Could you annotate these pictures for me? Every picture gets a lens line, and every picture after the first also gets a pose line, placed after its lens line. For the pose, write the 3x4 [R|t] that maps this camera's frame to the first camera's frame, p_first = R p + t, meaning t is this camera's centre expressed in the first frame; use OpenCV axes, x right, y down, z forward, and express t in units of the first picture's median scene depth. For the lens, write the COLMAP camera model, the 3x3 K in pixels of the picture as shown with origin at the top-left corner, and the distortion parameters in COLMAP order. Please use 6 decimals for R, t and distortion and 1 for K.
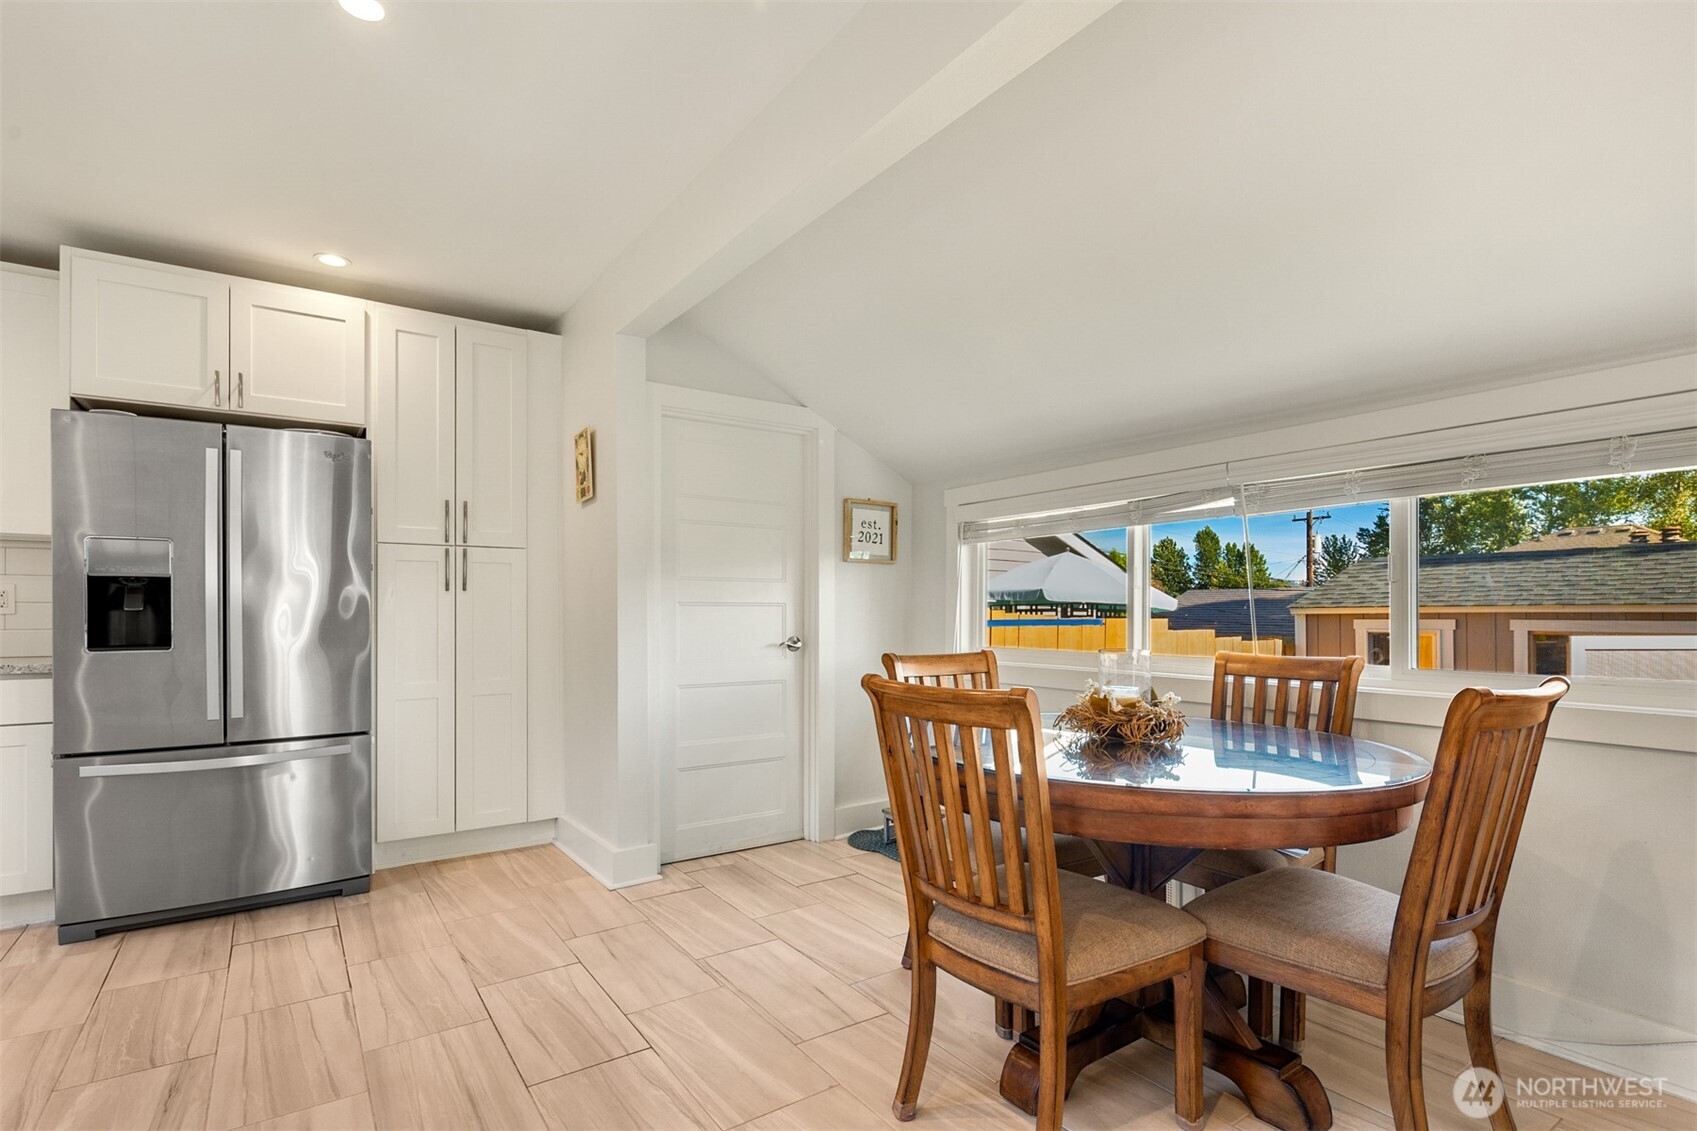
lens RADIAL K [[823.1, 0, 838.6], [0, 823.1, 608.4], [0, 0, 1]] dist [0.006377, -0.004714]
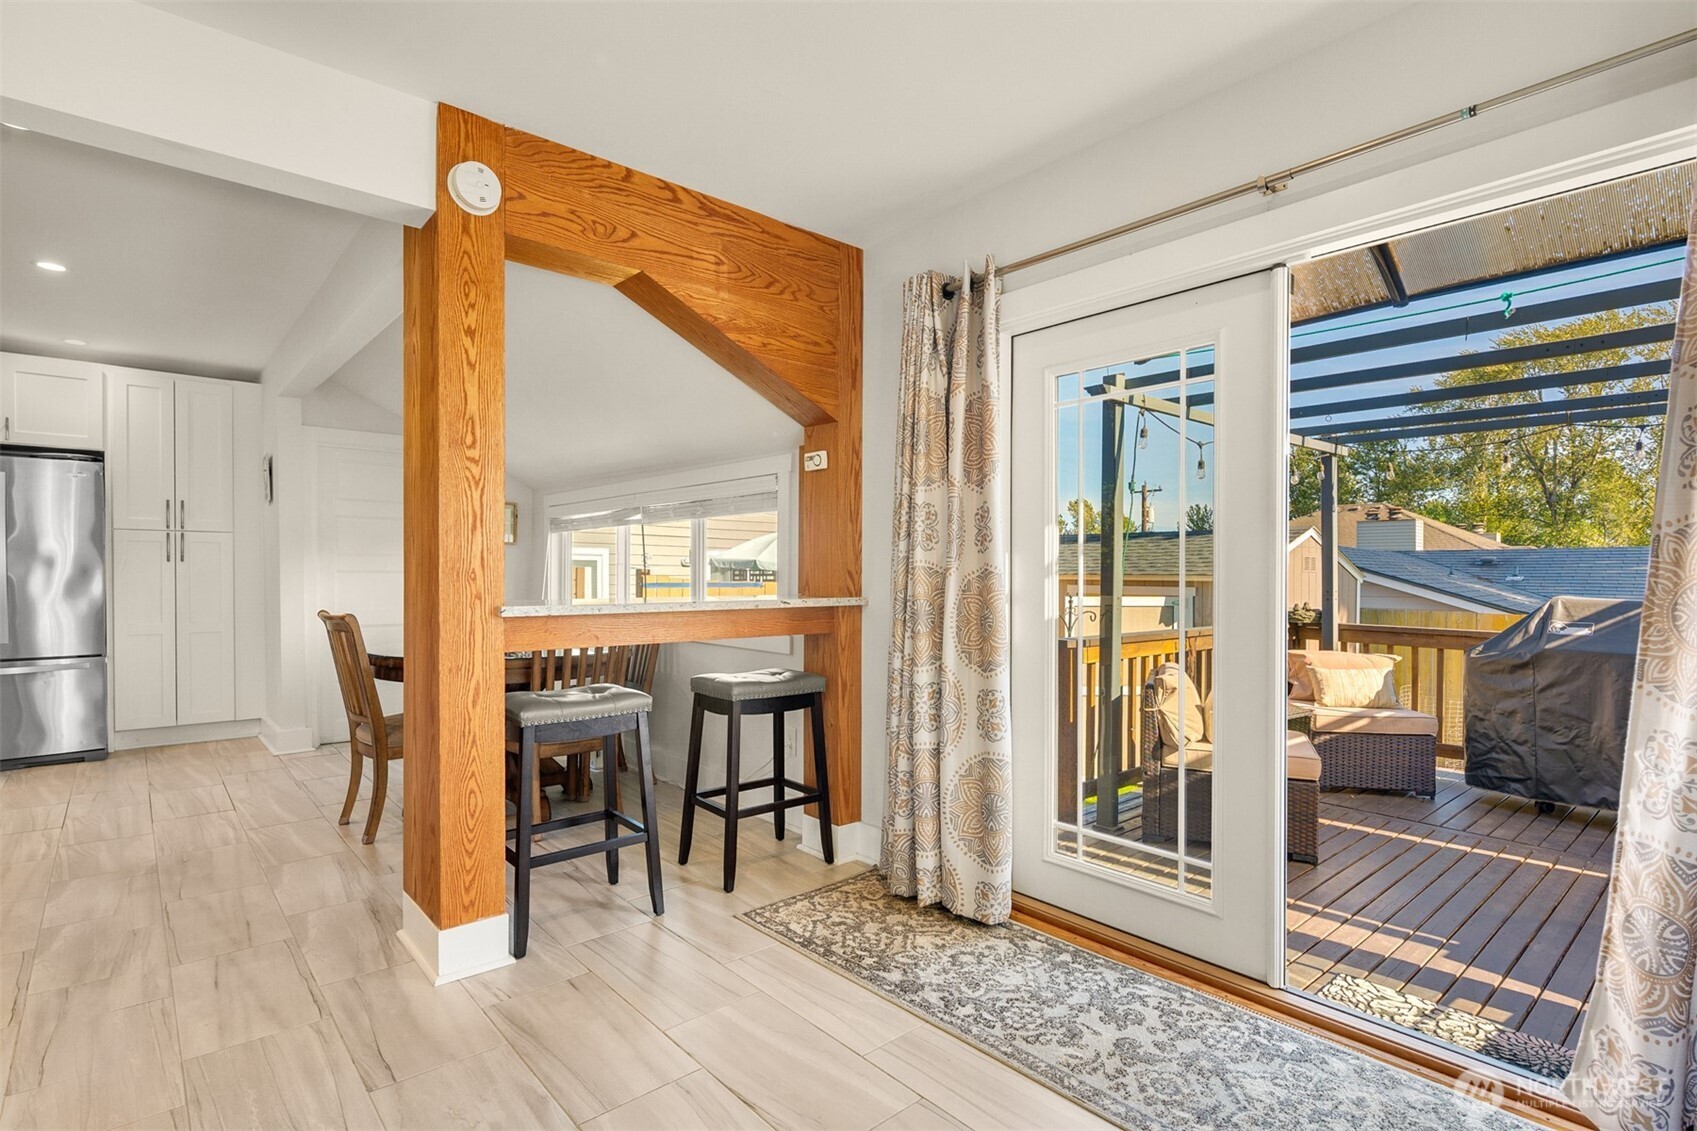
lens RADIAL K [[823.1, 0, 845.3], [0, 823.1, 585.8], [0, 0, 1]] dist [0.006377, -0.004714]
pose [[0.992855, 0.004936, 0.119228, 0.542944], [-0.007318, 0.999782, 0.019544, -0.015581], [-0.119106, -0.020277, 0.992674, -0.598916]]
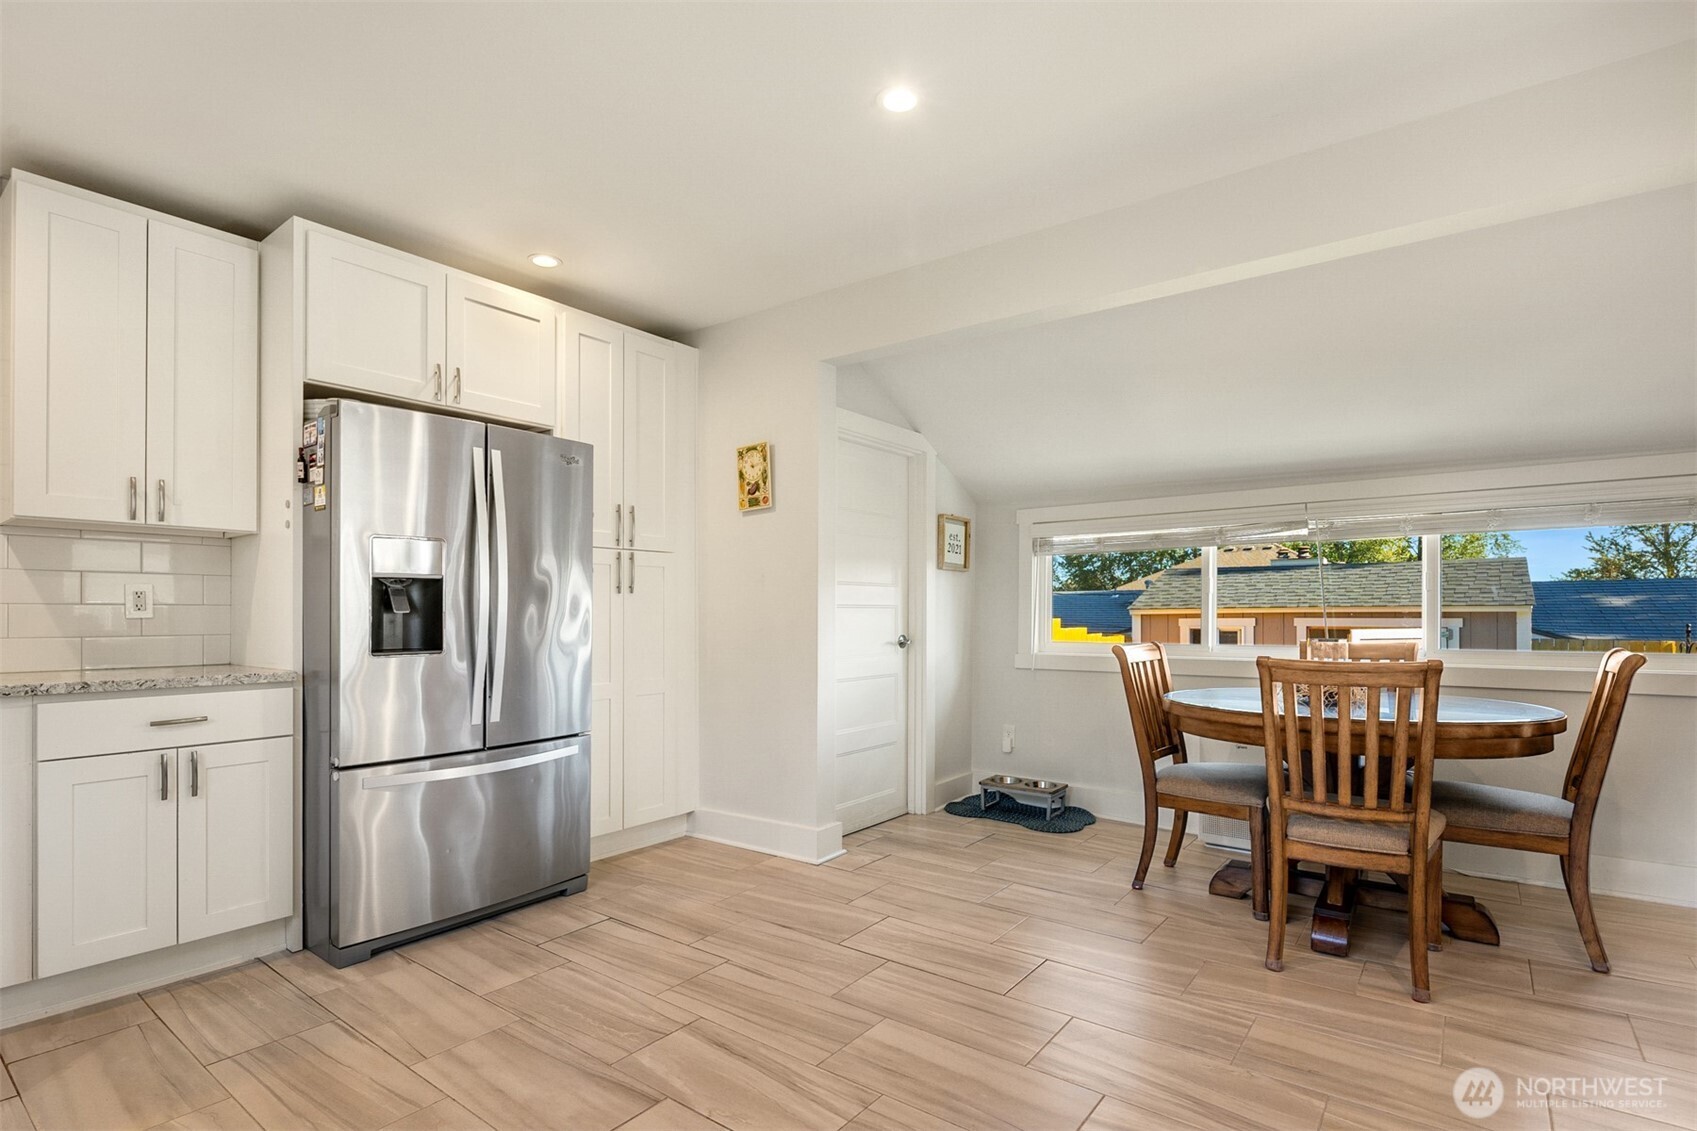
lens RADIAL K [[823.1, 0, 839.1], [0, 823.1, 615.9], [0, 0, 1]] dist [0.006377, -0.004714]
pose [[0.951306, -0.004170, 0.308220, -0.527845], [0.002173, 0.999974, 0.006822, 0.000159], [-0.308241, -0.005820, 0.951291, -0.053525]]
